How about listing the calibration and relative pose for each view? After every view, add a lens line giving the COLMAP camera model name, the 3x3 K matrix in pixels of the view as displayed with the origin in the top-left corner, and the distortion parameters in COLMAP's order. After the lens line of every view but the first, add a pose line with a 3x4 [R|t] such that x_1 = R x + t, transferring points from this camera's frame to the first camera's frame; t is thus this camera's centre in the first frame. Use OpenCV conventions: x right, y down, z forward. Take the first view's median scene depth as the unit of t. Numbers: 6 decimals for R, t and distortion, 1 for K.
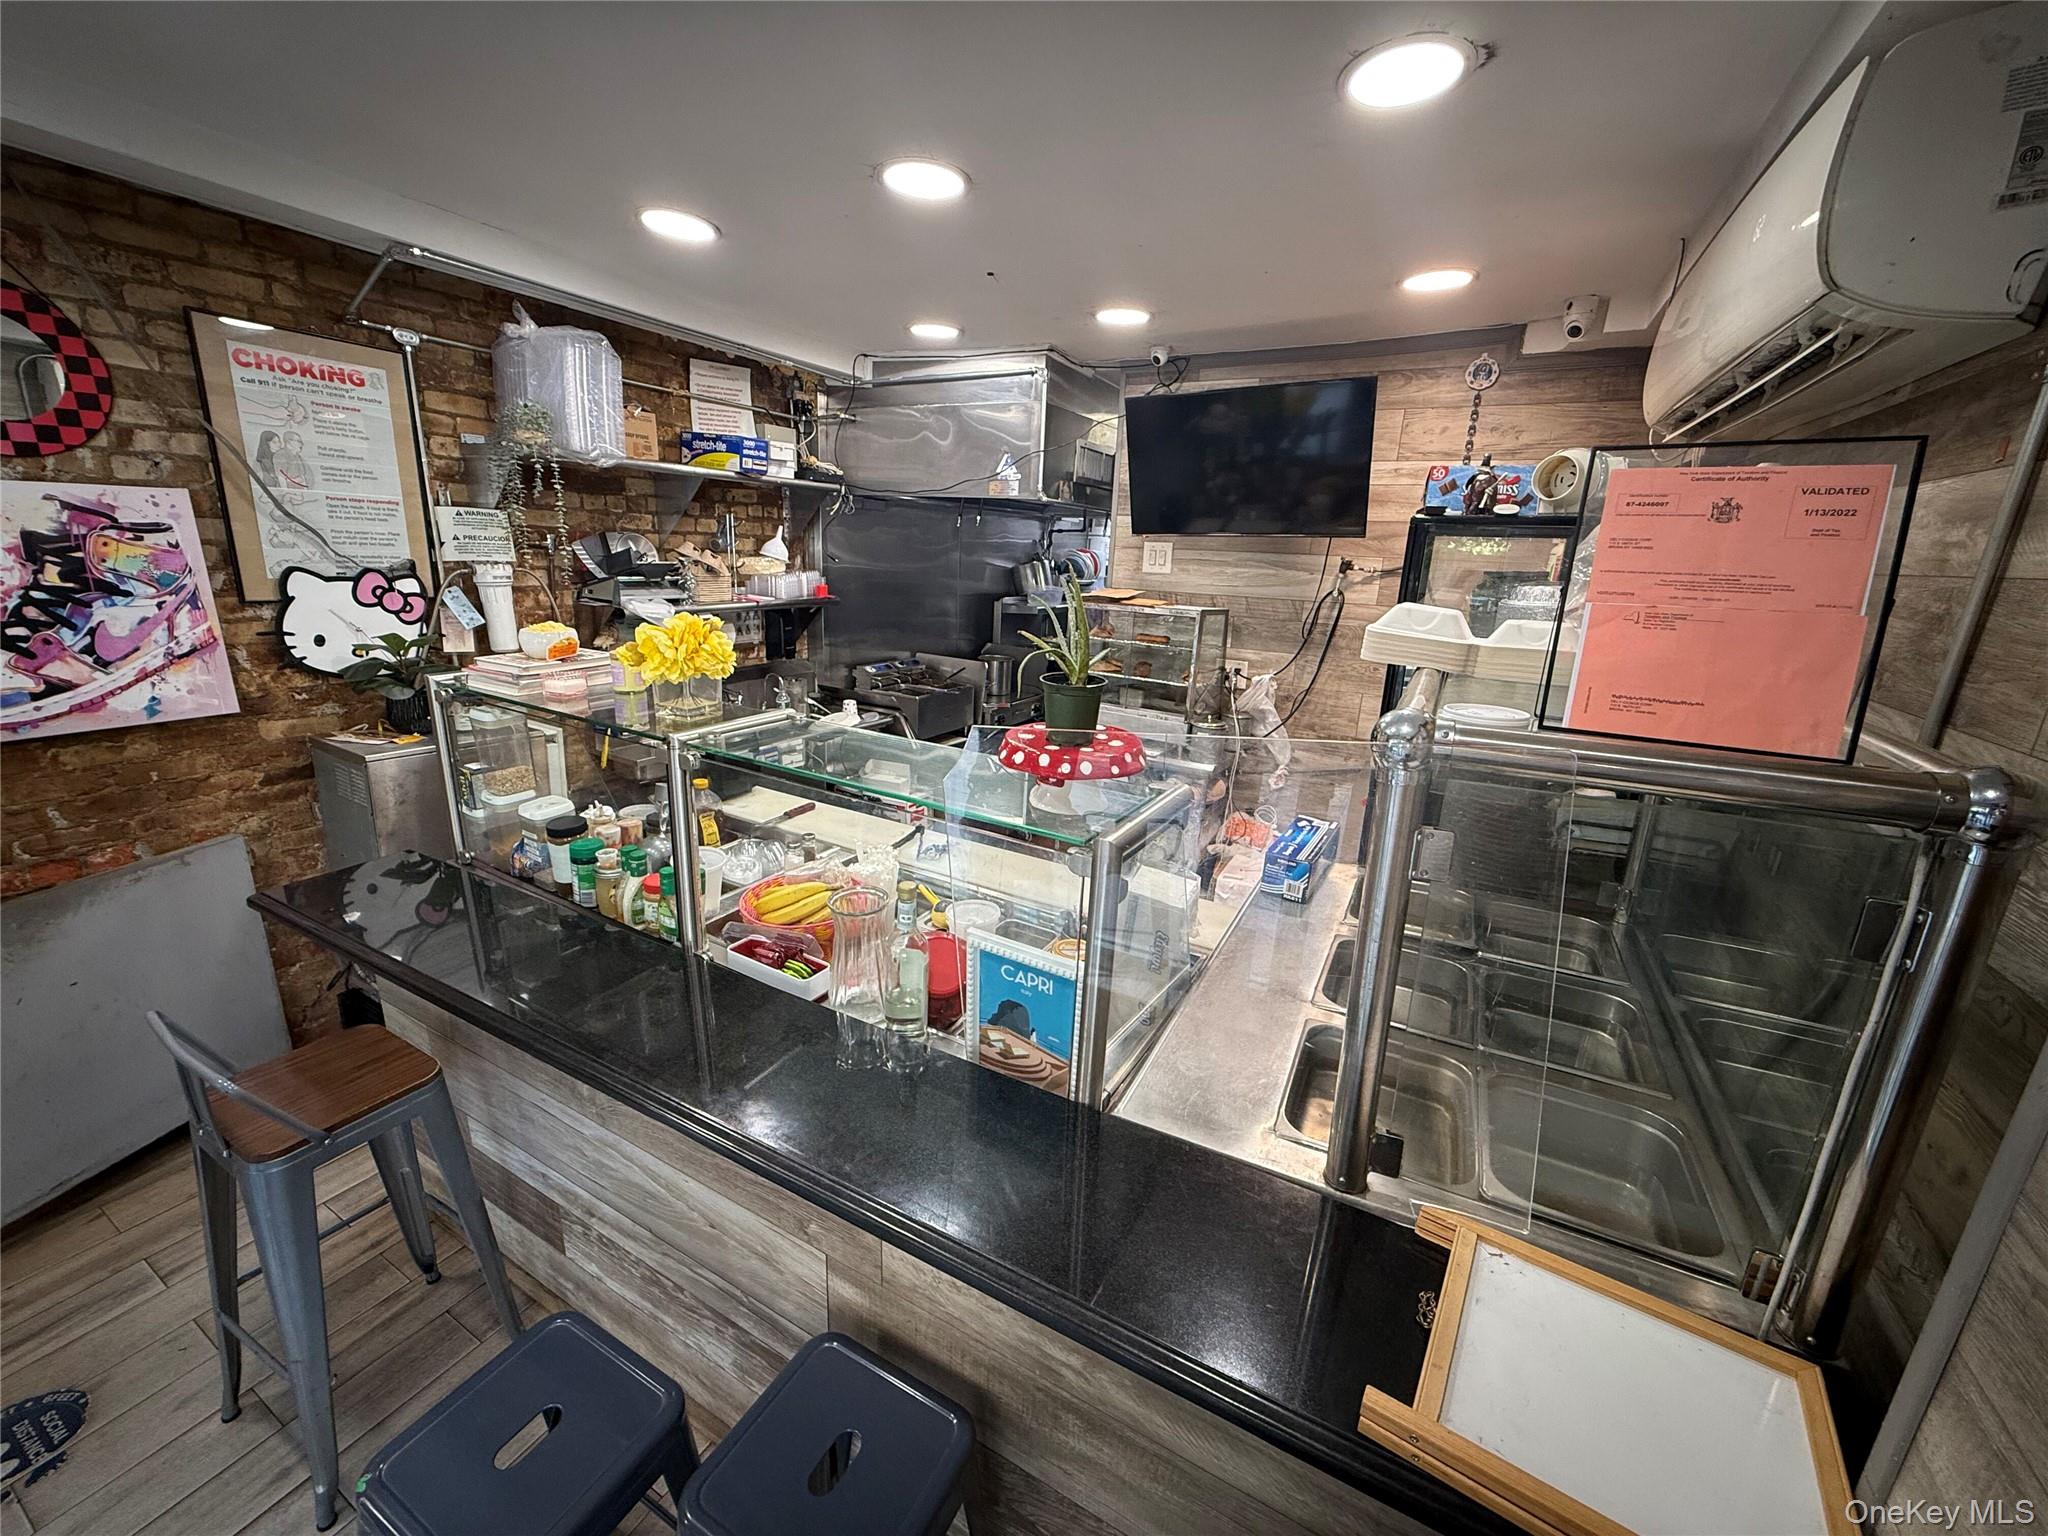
lens RADIAL K [[815.5, 0, 1020.2], [0, 815.5, 766.5], [0, 0, 1]] dist [-0.002028, 0.000471]
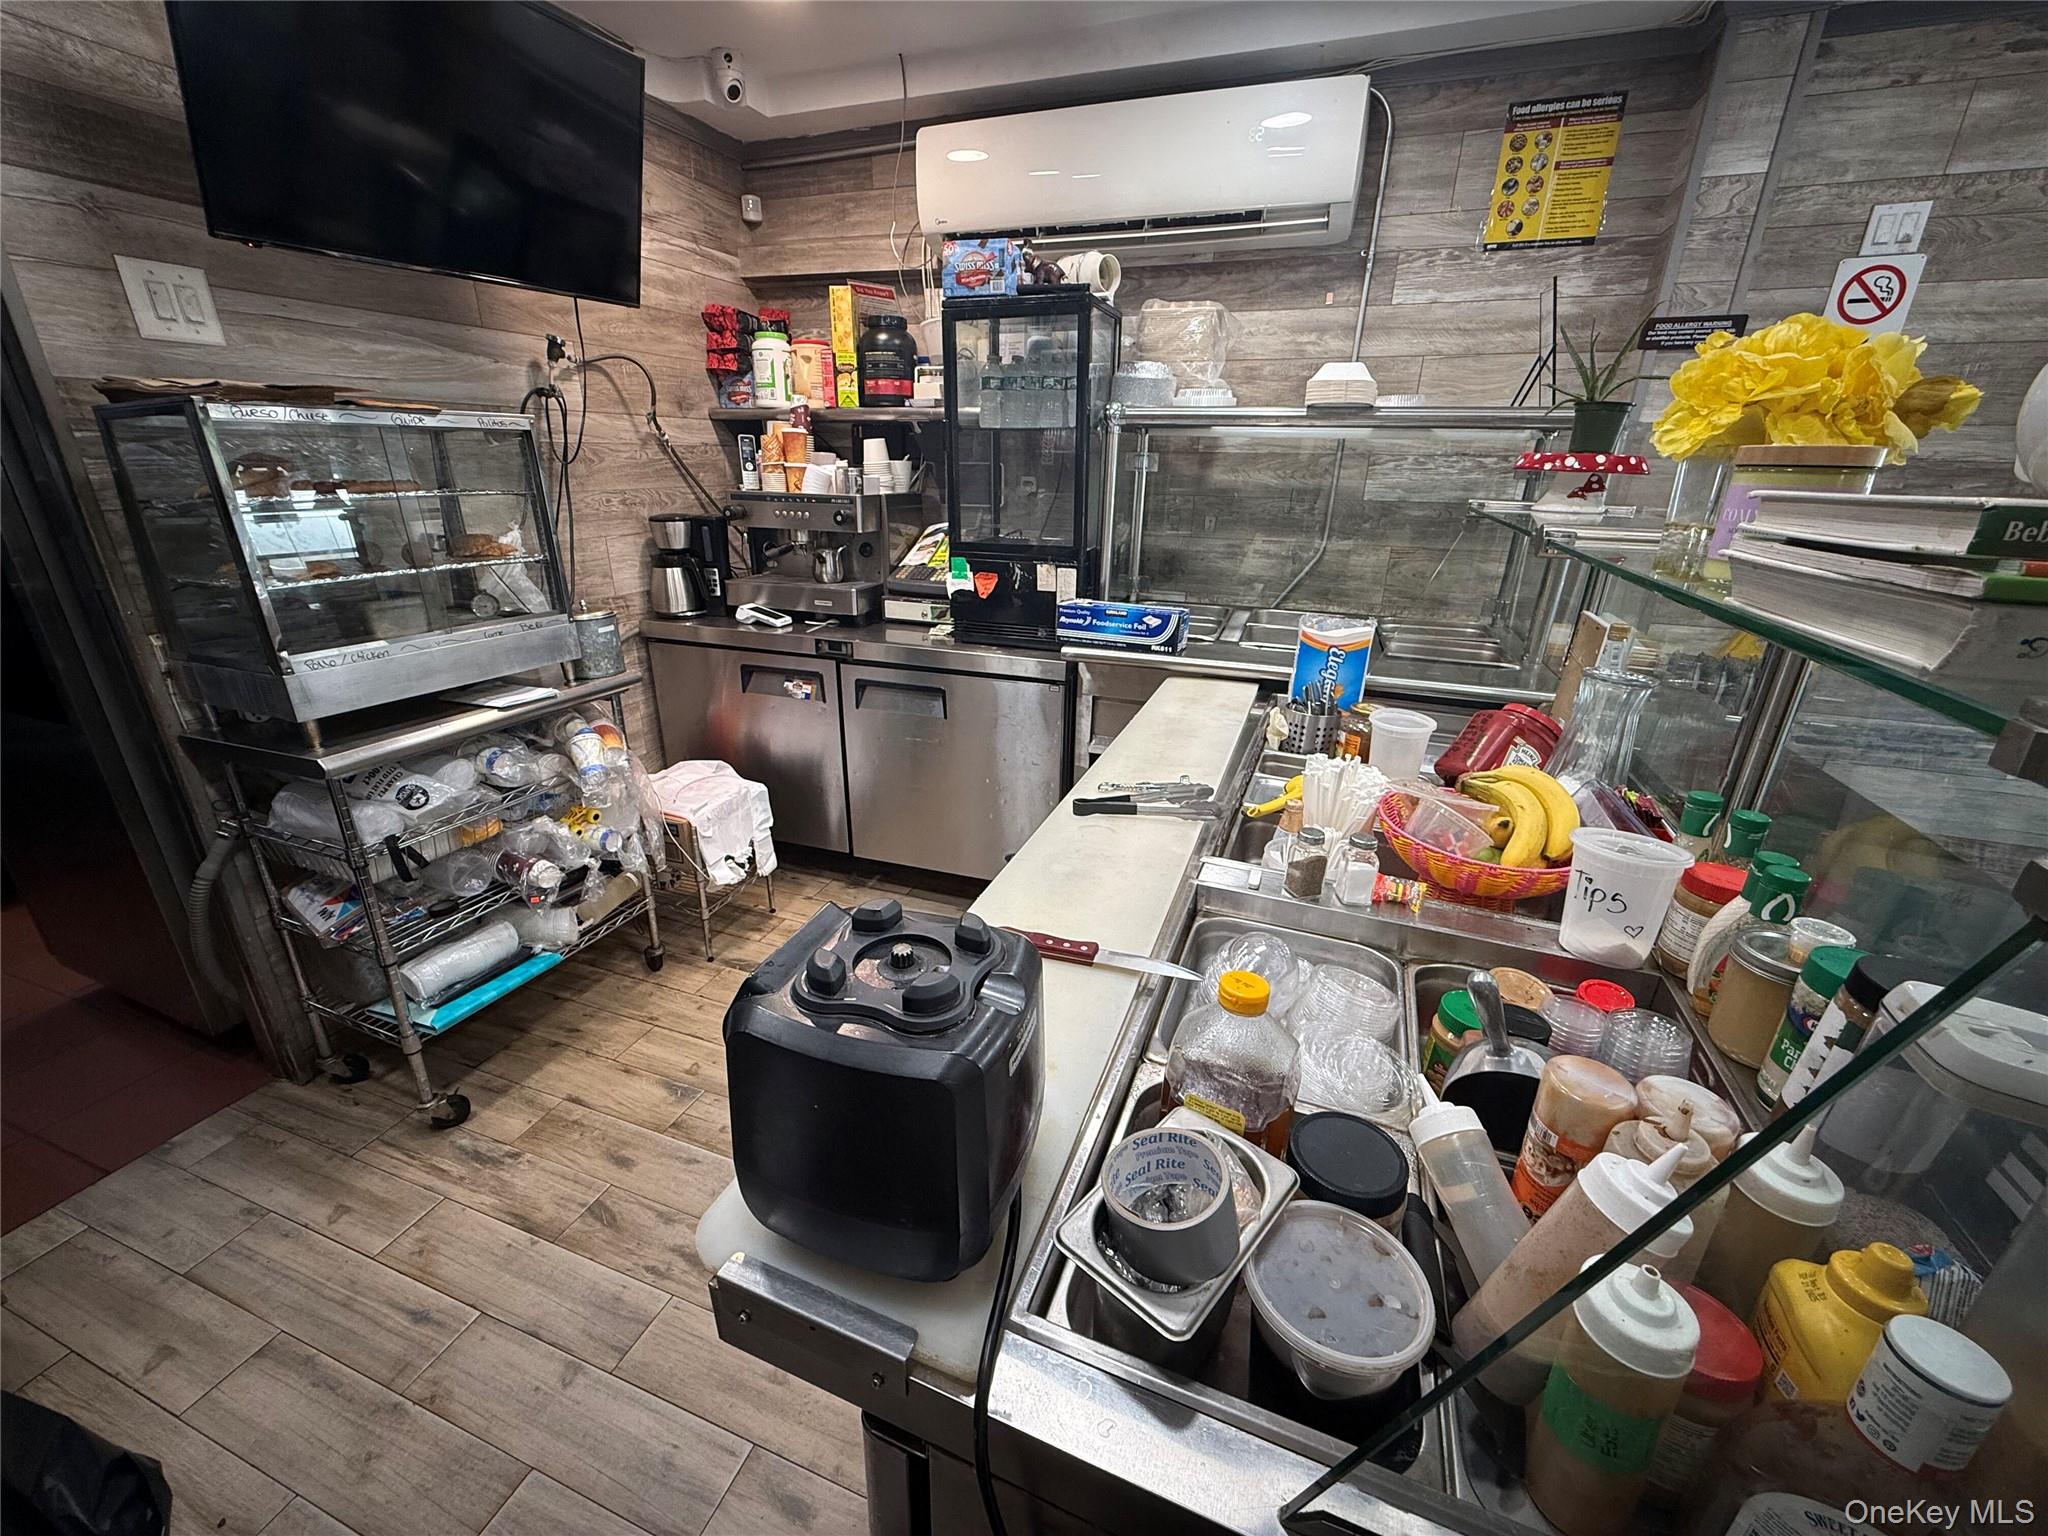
lens RADIAL K [[815.5, 0, 1022.2], [0, 815.5, 772.1], [0, 0, 1]] dist [-0.002028, 0.000471]
pose [[-0.144190, -0.395730, 0.906977, -0.662688], [0.241382, 0.874802, 0.420066, -0.198084], [-0.959658, 0.279498, -0.030616, 1.148110]]
